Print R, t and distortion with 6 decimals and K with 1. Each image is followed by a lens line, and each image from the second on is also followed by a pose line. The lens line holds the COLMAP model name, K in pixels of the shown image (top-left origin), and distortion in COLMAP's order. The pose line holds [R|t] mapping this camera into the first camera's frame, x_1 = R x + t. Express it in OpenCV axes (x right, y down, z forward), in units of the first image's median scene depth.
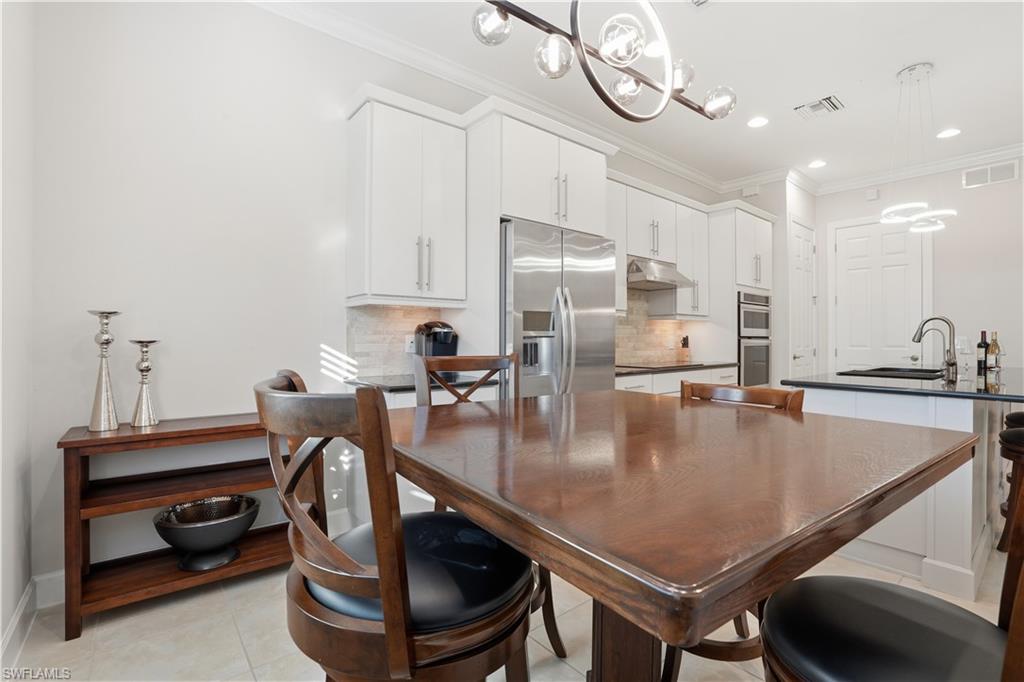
lens RADIAL K [[472.5, 0, 516.4], [0, 472.5, 339.4], [0, 0, 1]] dist [-0.067151, 0.025474]
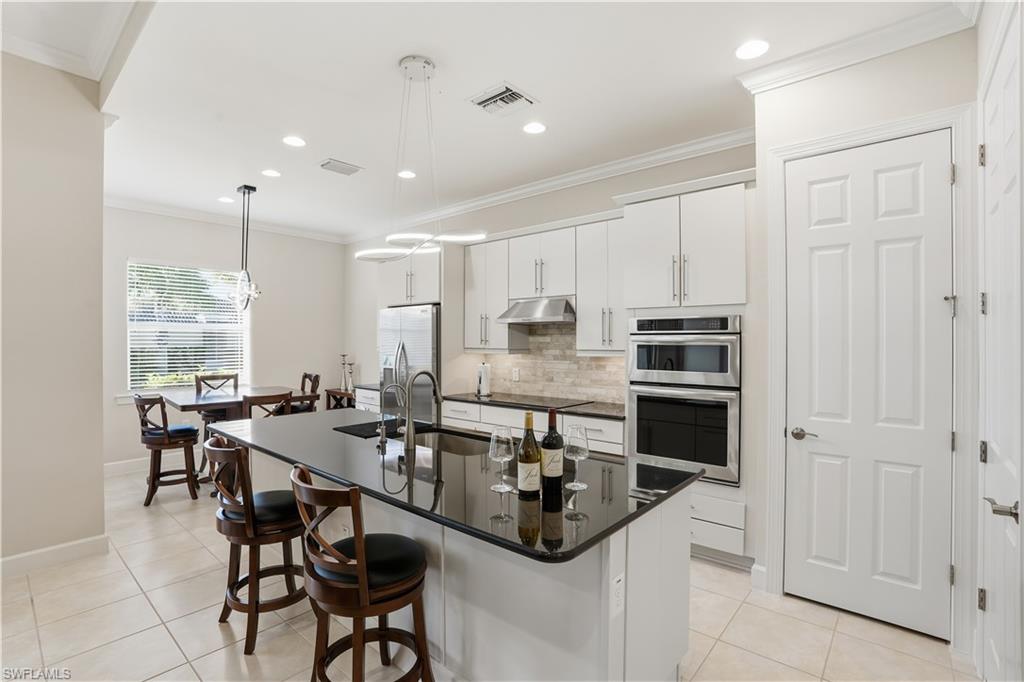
lens RADIAL K [[472.5, 0, 516.4], [0, 472.5, 339.4], [0, 0, 1]] dist [-0.067151, 0.025474]
pose [[0.168938, -0.005903, -0.985609, 1.166624], [-0.003488, 0.999972, -0.006587, -0.065450], [0.985620, 0.004551, 0.168913, 0.703537]]
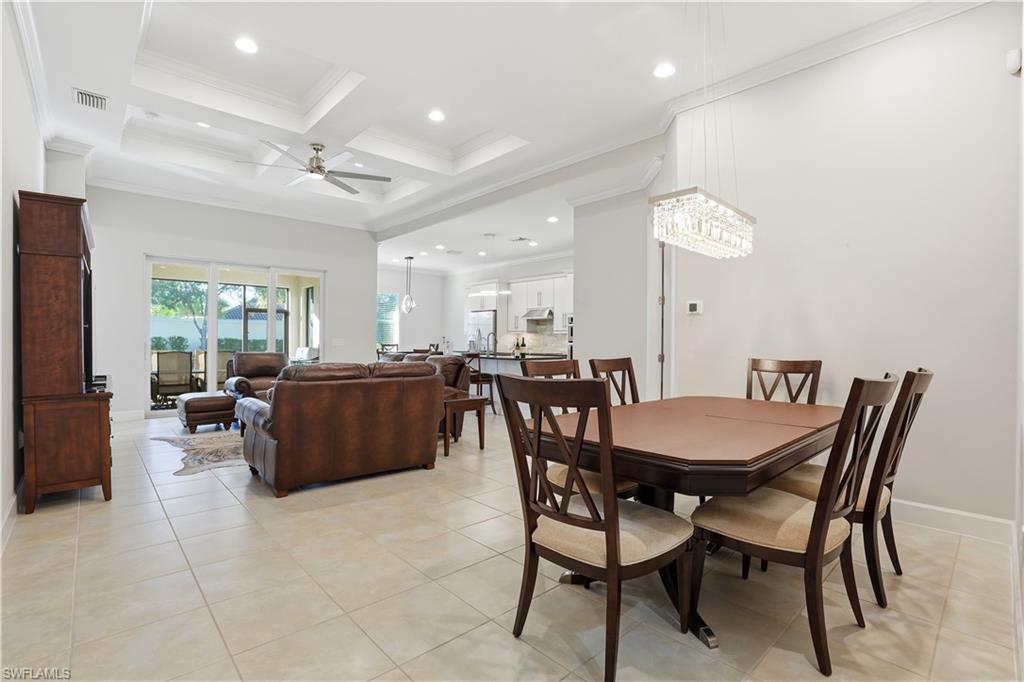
lens RADIAL K [[472.5, 0, 516.4], [0, 472.5, 339.4], [0, 0, 1]] dist [-0.067151, 0.025474]
pose [[0.058689, -0.006173, -0.998257, 2.370137], [-0.012041, 0.999904, -0.006891, 0.001924], [0.998204, 0.012424, 0.058609, 0.677972]]
